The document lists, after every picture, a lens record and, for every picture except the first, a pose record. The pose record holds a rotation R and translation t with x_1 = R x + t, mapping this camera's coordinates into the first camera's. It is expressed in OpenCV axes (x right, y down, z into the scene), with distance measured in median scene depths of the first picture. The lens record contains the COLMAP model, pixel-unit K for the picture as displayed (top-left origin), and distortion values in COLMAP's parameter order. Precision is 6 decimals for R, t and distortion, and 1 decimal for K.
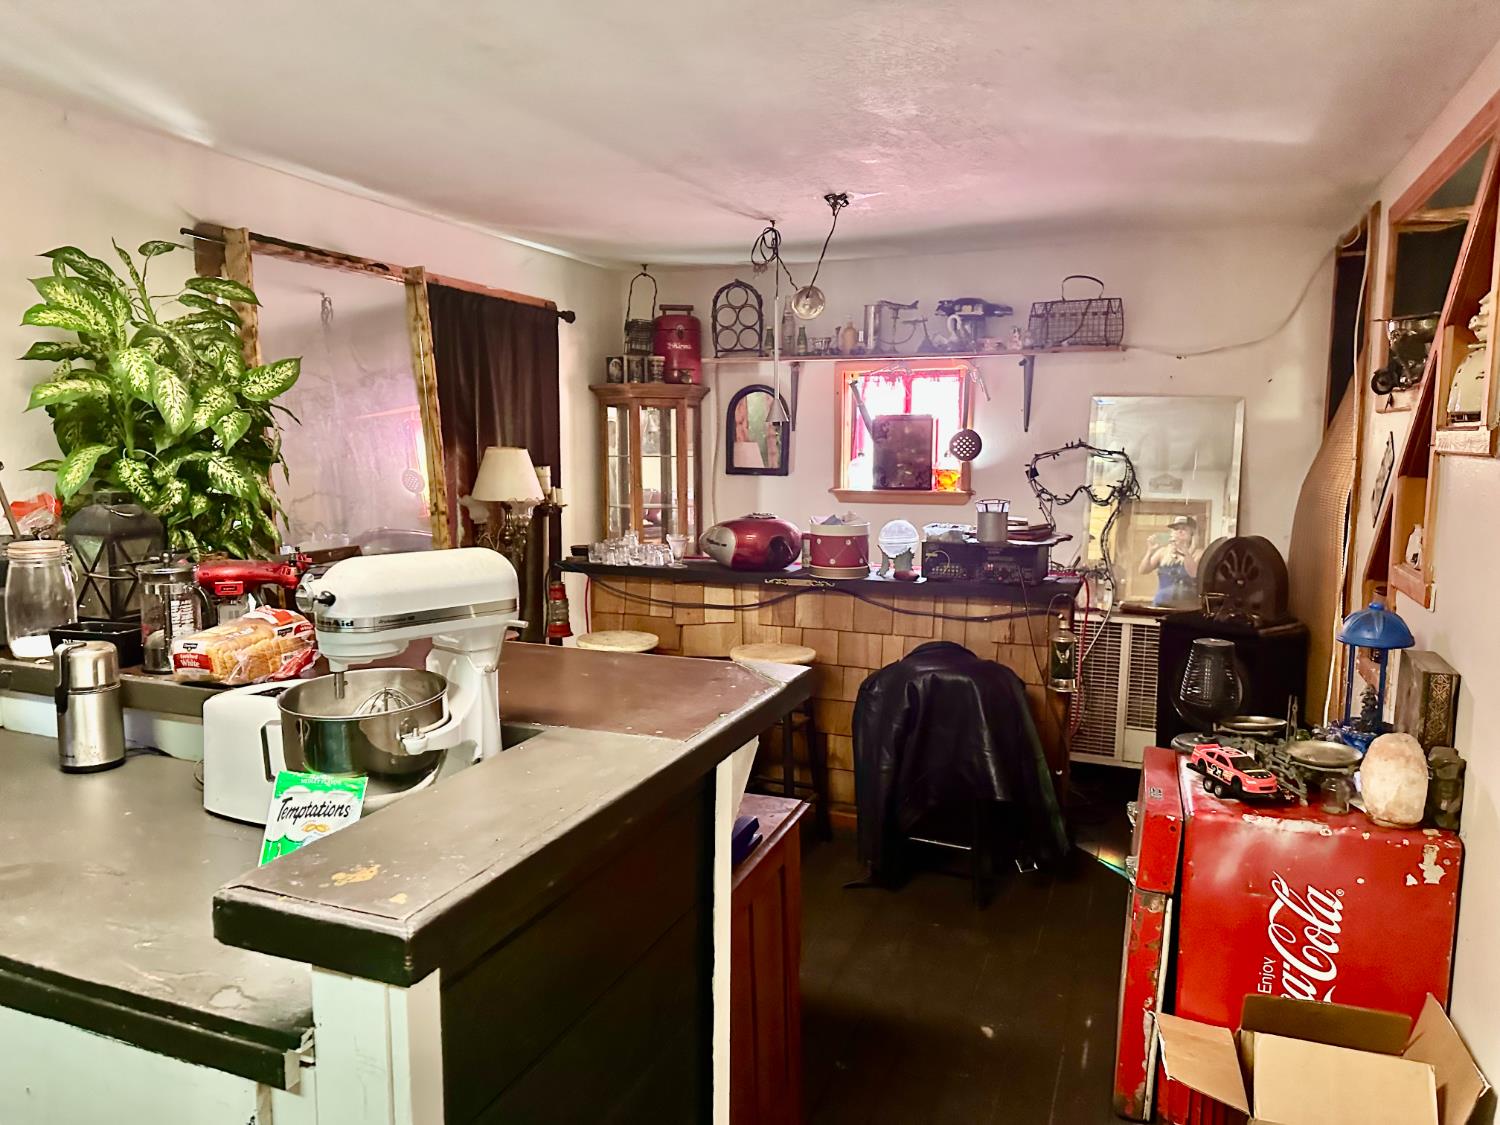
lens RADIAL K [[1067.2, 0, 745.4], [0, 1067.2, 555.9], [0, 0, 1]] dist [0.049671, -0.067085]
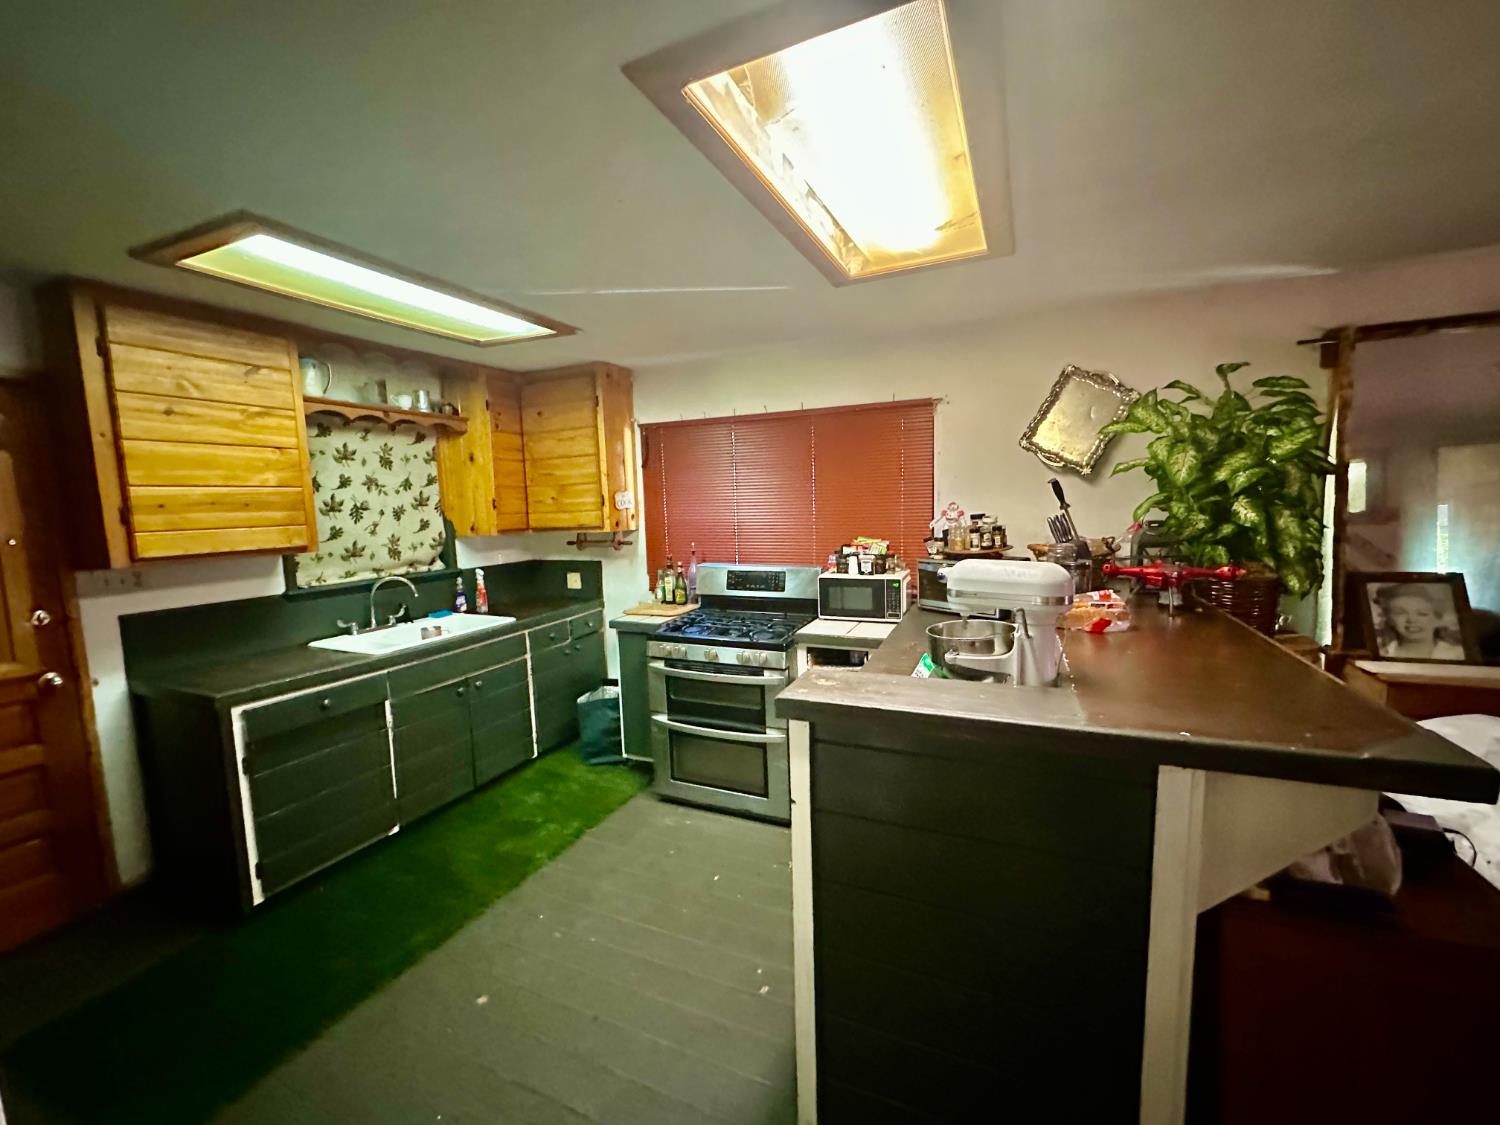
lens RADIAL K [[610.6, 0, 750.0], [0, 610.6, 562.5], [0, 0, 1]] dist [-0.017543, -0.000201]
pose [[-0.049042, 0.100592, -0.993718, 0.412747], [-0.074845, 0.991748, 0.104086, -0.041743], [0.995989, 0.079480, -0.041108, 0.368274]]
